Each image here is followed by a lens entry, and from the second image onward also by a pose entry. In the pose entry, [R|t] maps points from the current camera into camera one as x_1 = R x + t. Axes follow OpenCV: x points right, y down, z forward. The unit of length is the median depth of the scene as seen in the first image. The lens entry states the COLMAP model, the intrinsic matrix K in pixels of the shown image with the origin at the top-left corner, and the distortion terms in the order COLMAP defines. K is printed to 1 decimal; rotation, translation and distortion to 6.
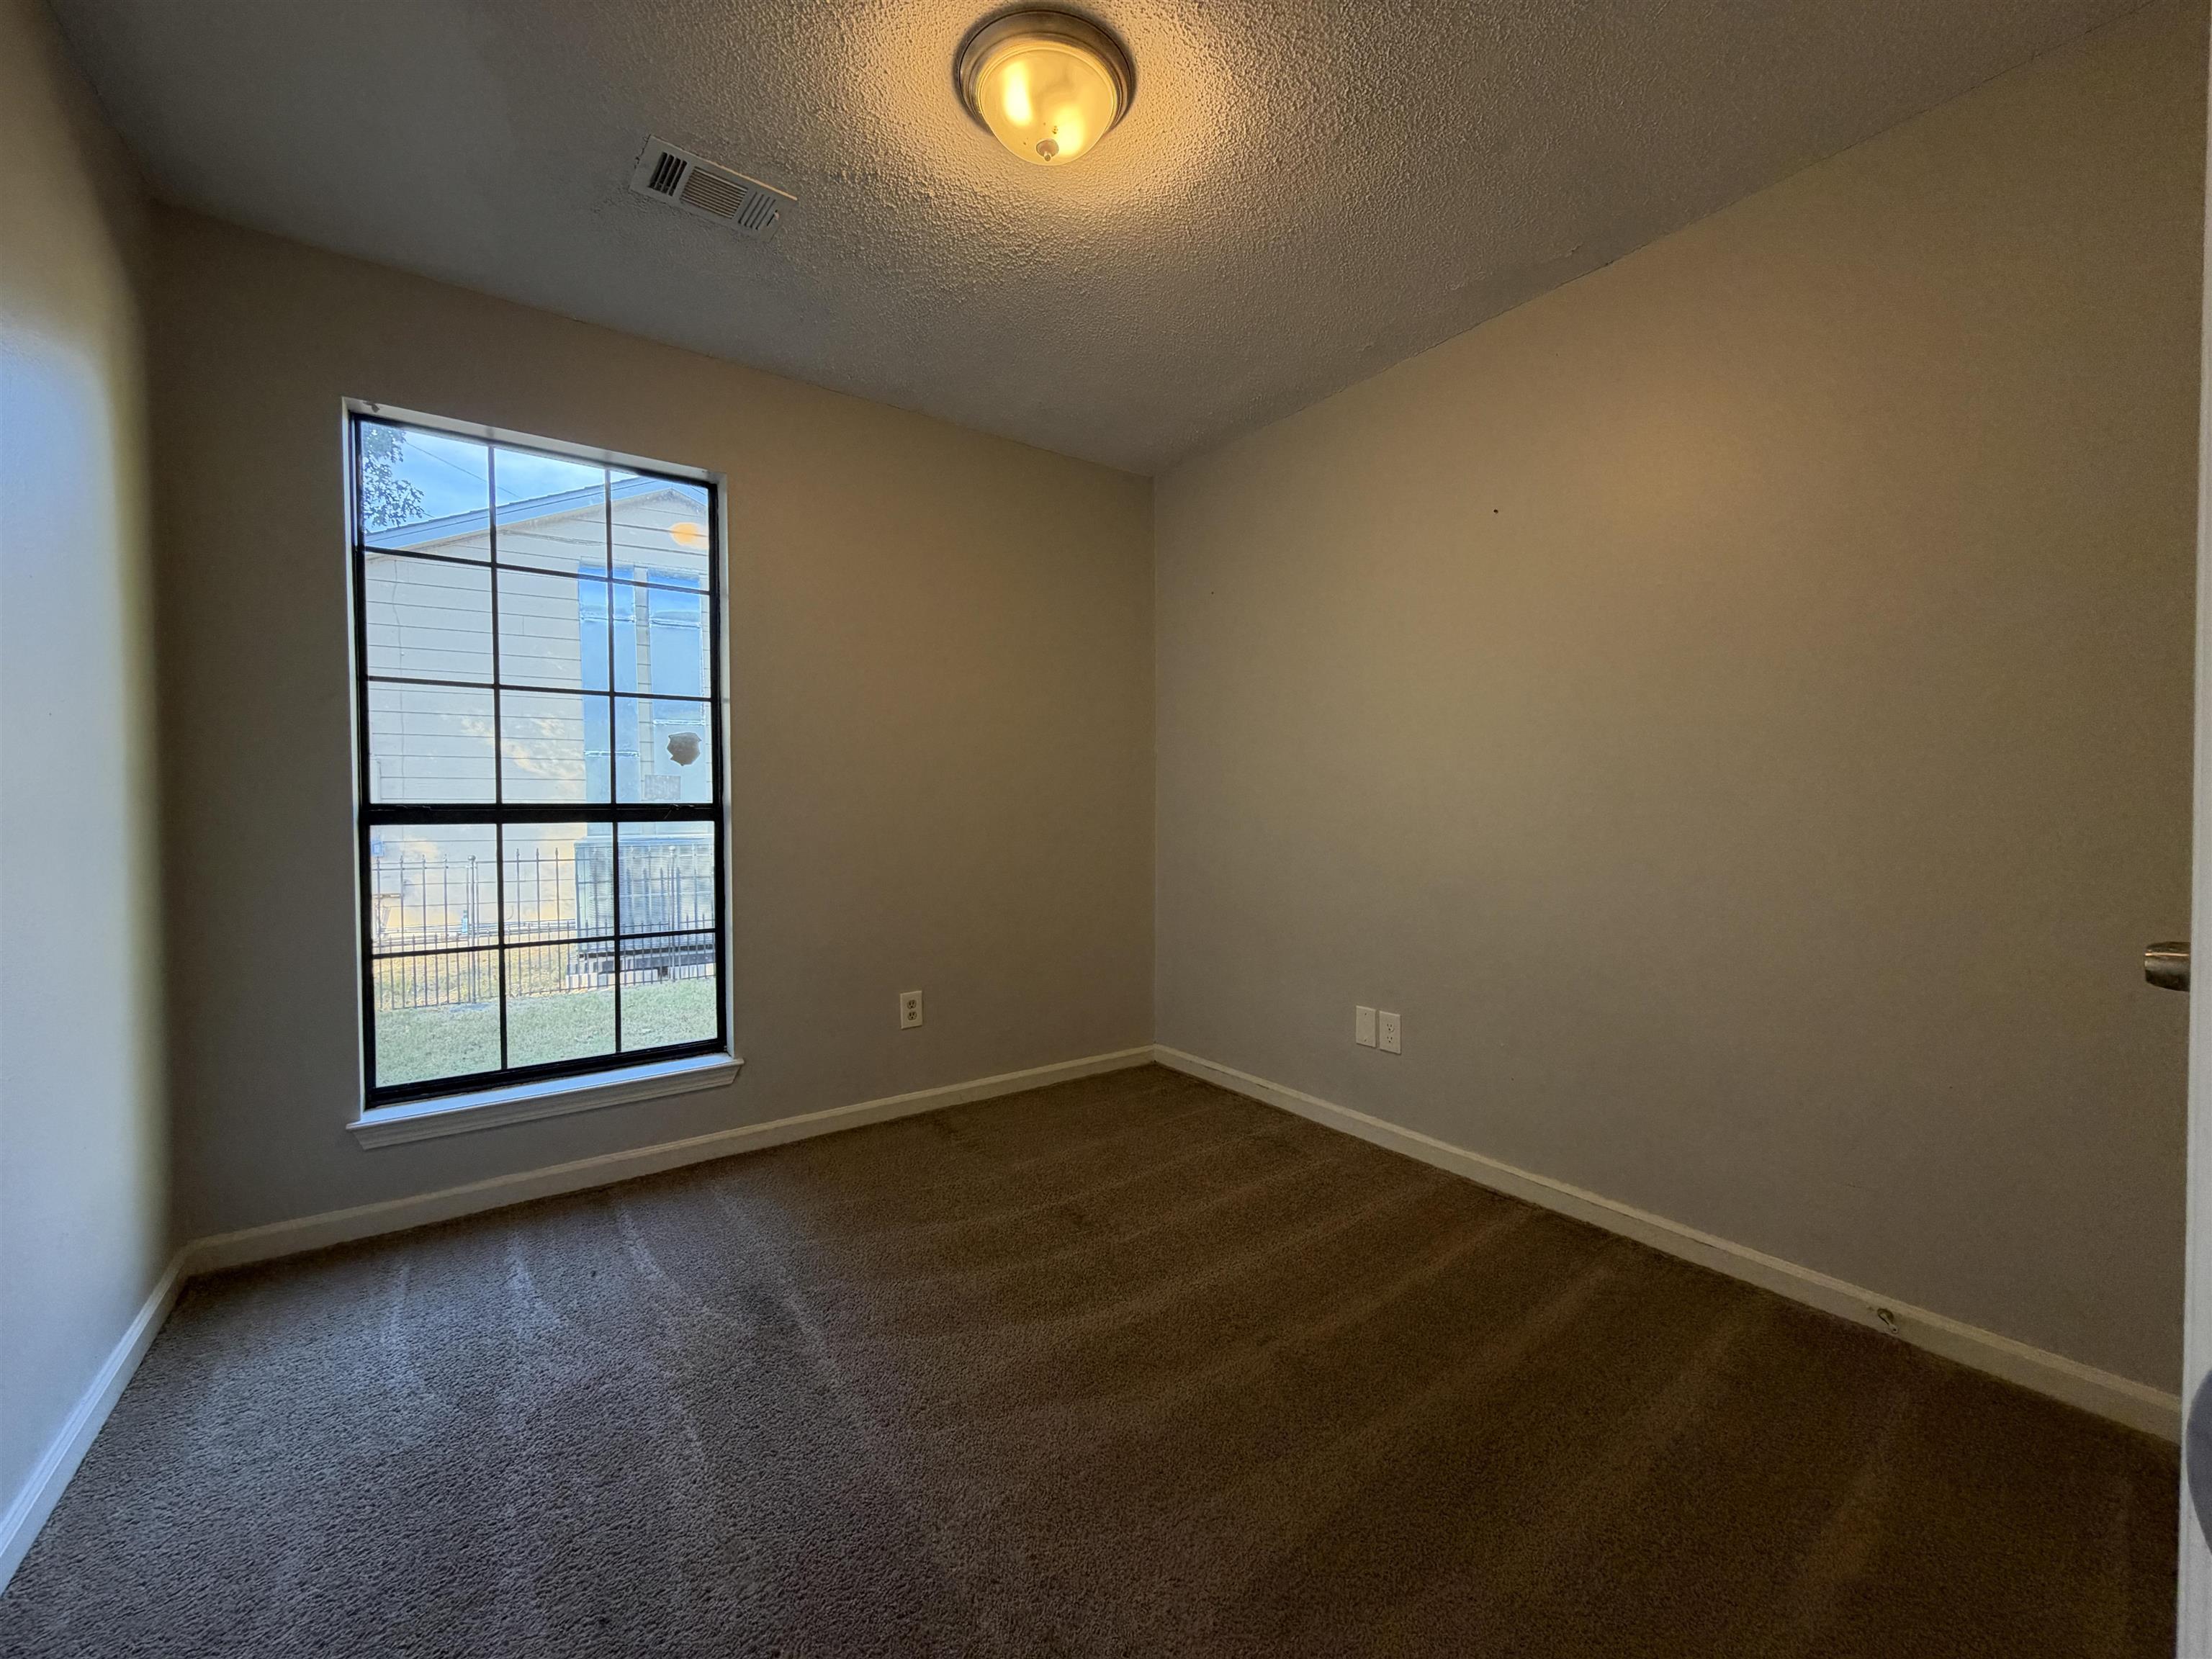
lens RADIAL K [[771.6, 0, 1105.4], [0, 771.6, 826.2], [0, 0, 1]] dist [-0.015151, -0.000126]
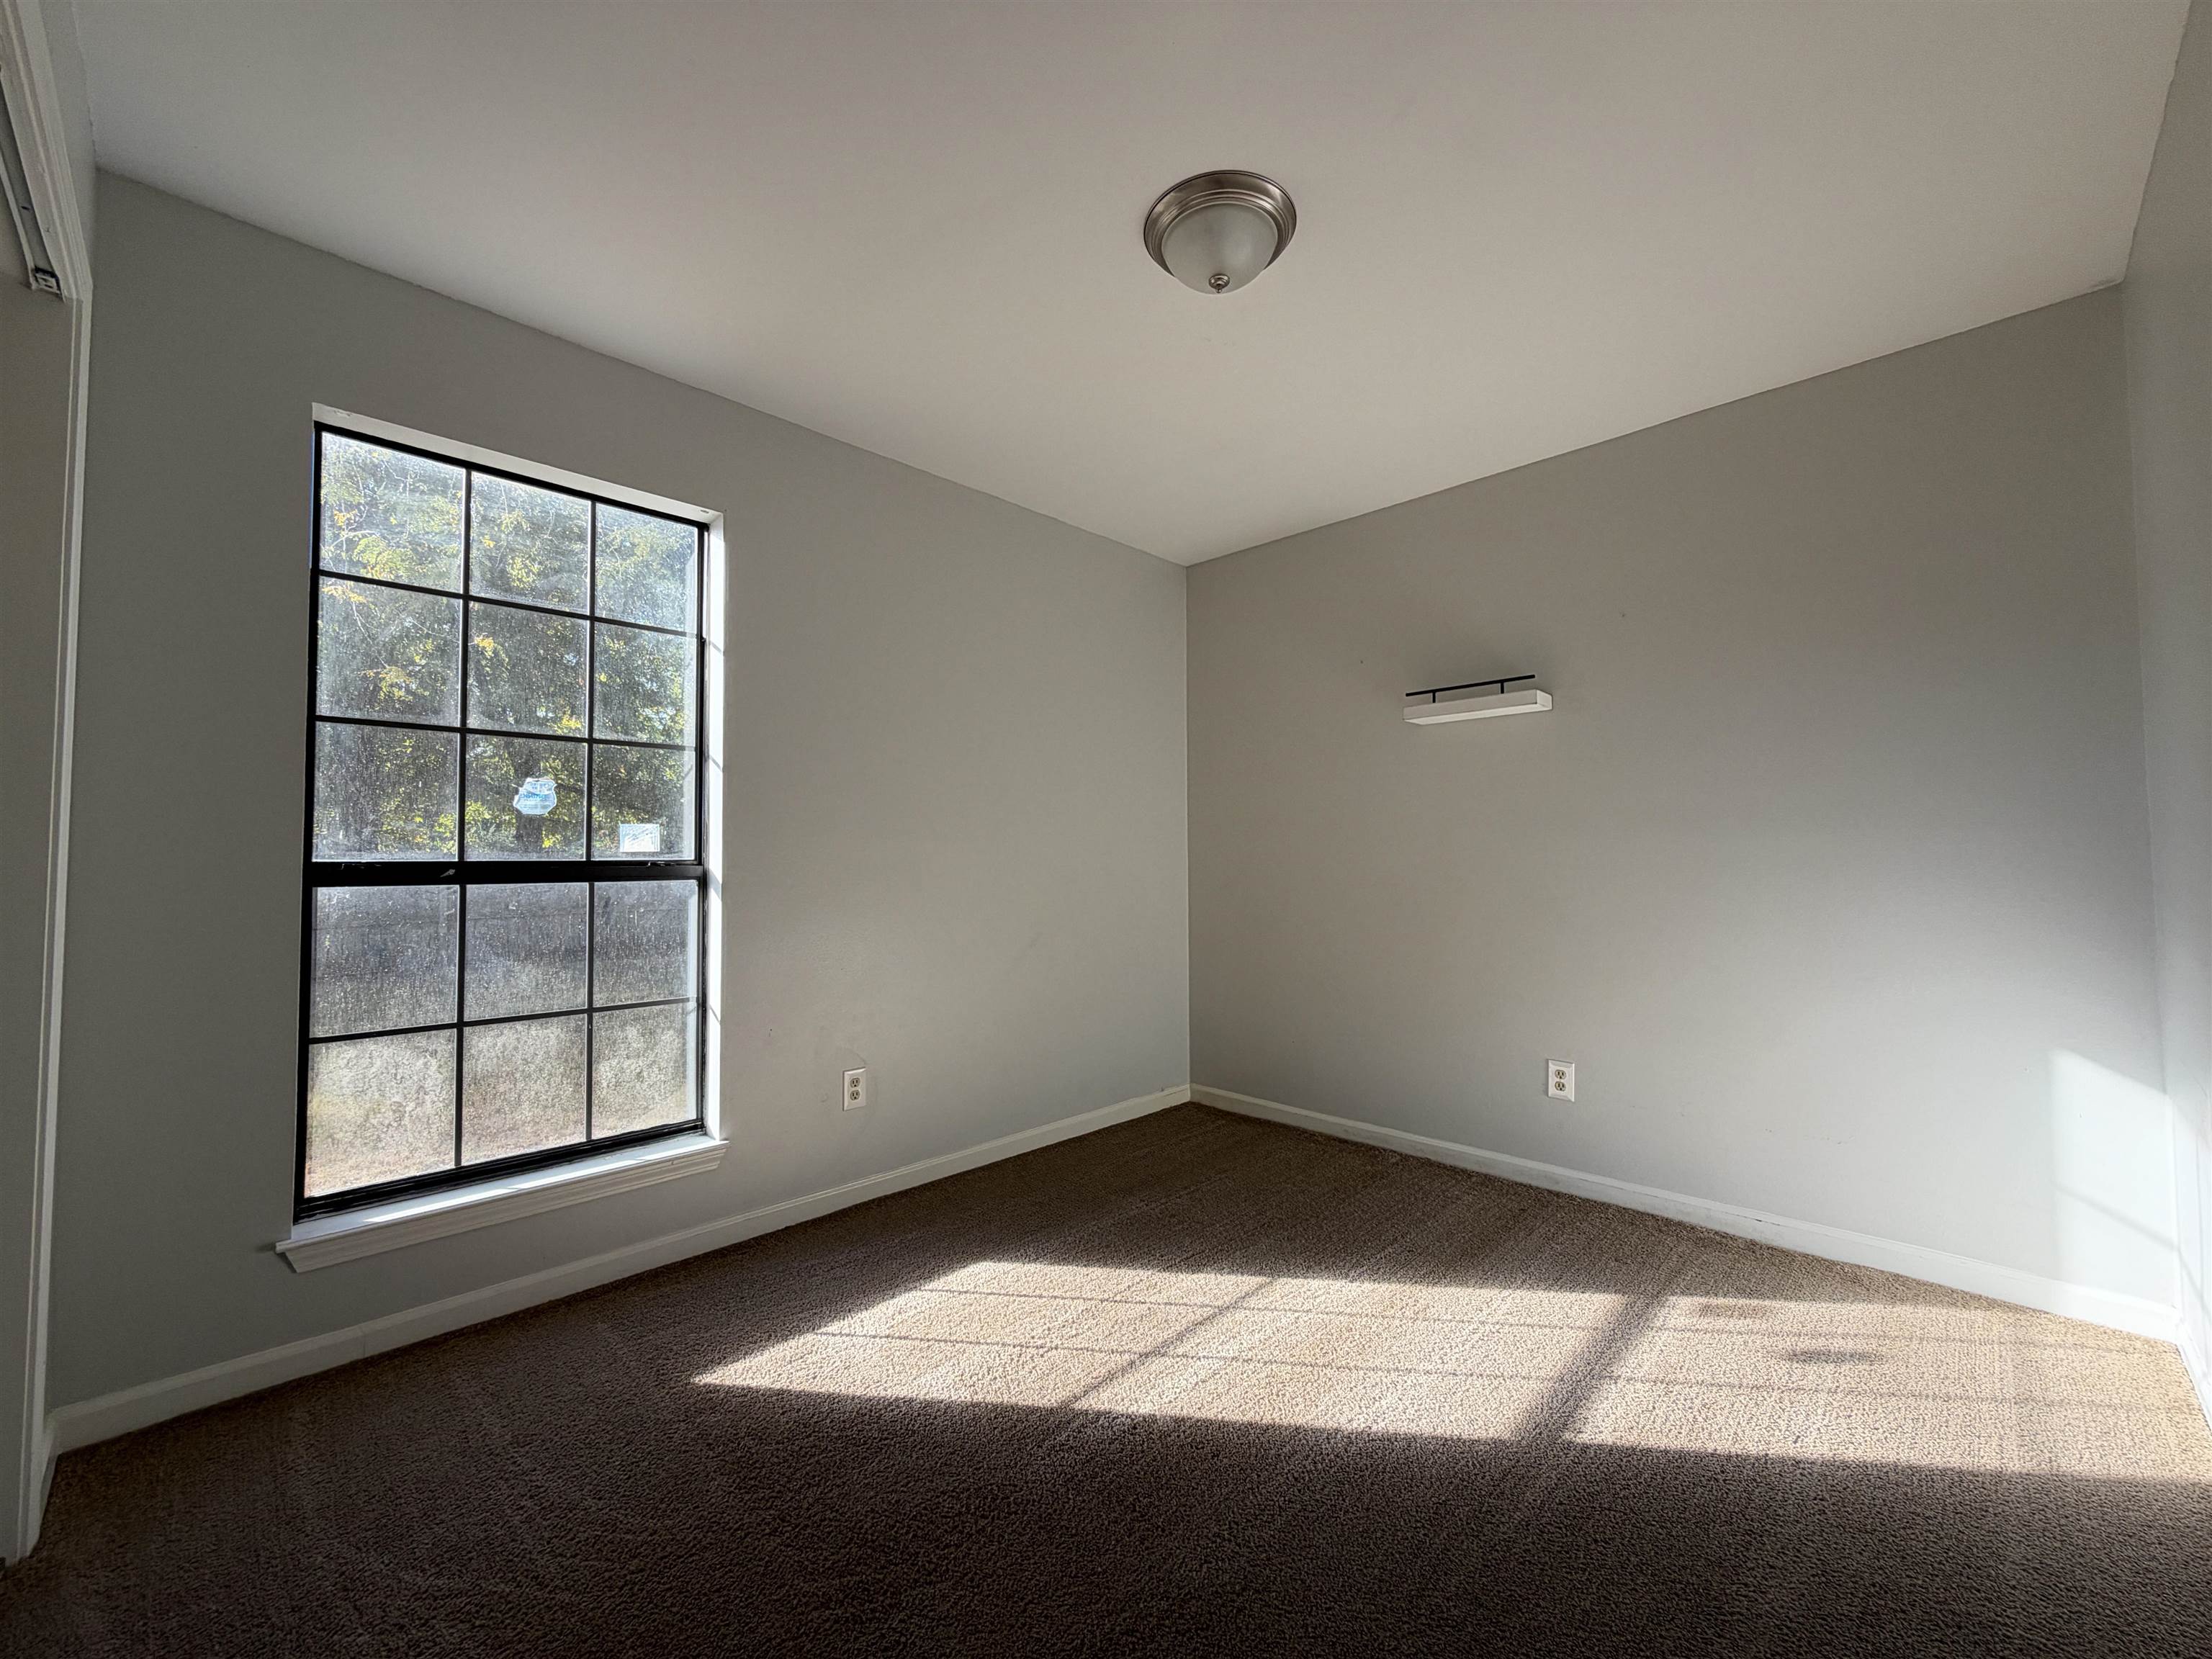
lens RADIAL K [[883.9, 0, 1124.8], [0, 883.9, 817.9], [0, 0, 1]] dist [-0.000500, -0.000303]
pose [[0.977257, 0.009220, 0.211858, -0.257910], [0.007471, 0.996937, -0.077847, 0.005749], [-0.211927, 0.077660, 0.974195, -0.167317]]
